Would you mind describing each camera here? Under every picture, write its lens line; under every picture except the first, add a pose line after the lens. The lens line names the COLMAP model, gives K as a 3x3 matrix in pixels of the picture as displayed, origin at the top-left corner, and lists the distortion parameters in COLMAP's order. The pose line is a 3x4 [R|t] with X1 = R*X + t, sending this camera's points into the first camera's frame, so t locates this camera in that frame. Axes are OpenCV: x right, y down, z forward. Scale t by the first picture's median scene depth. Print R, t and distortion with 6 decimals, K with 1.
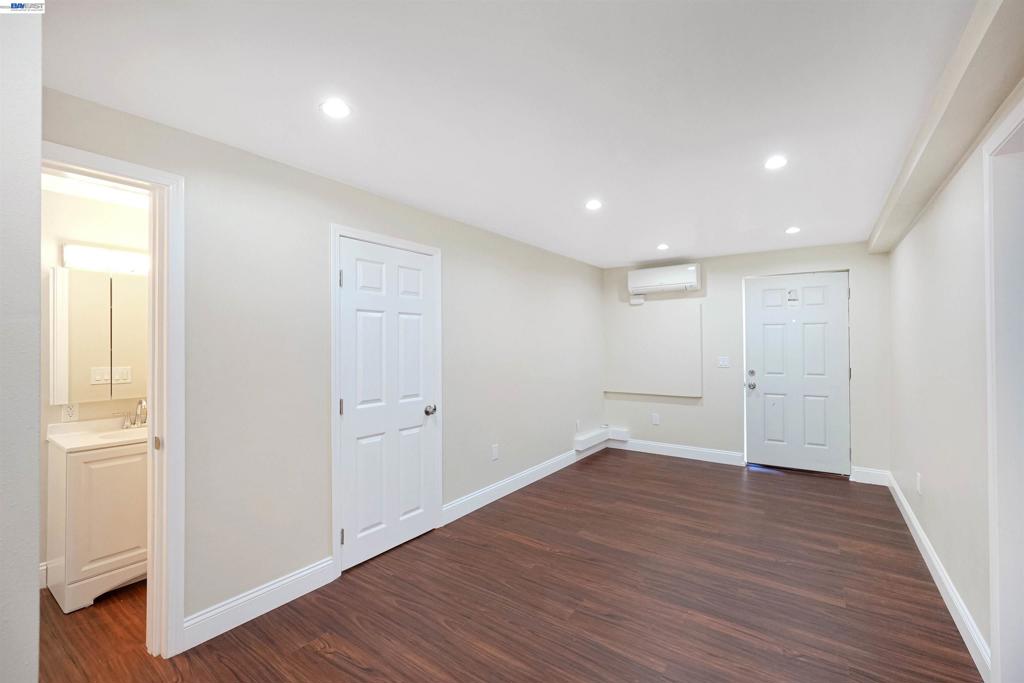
lens RADIAL K [[446.8, 0, 508.5], [0, 446.8, 340.9], [0, 0, 1]] dist [-0.006447, 0.003094]
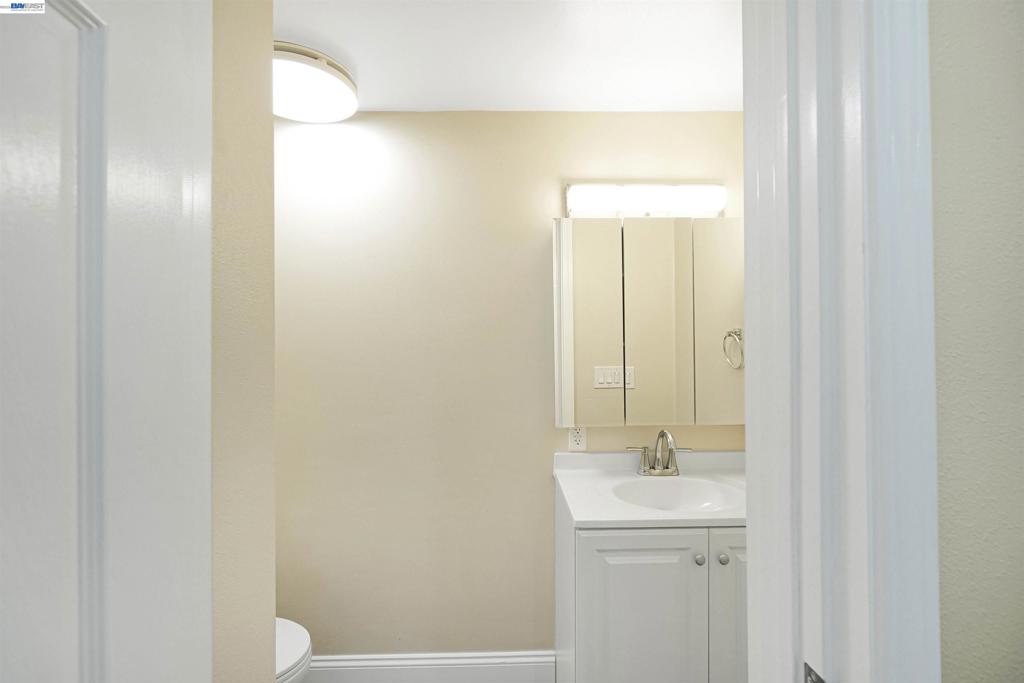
lens RADIAL K [[446.8, 0, 512.1], [0, 446.8, 340.7], [0, 0, 1]] dist [-0.006447, 0.003094]
pose [[0.609076, -0.005128, -0.793095, -0.519191], [0.013841, 0.999896, 0.004165, 0.009522], [0.792991, -0.013514, 0.609083, 0.524018]]
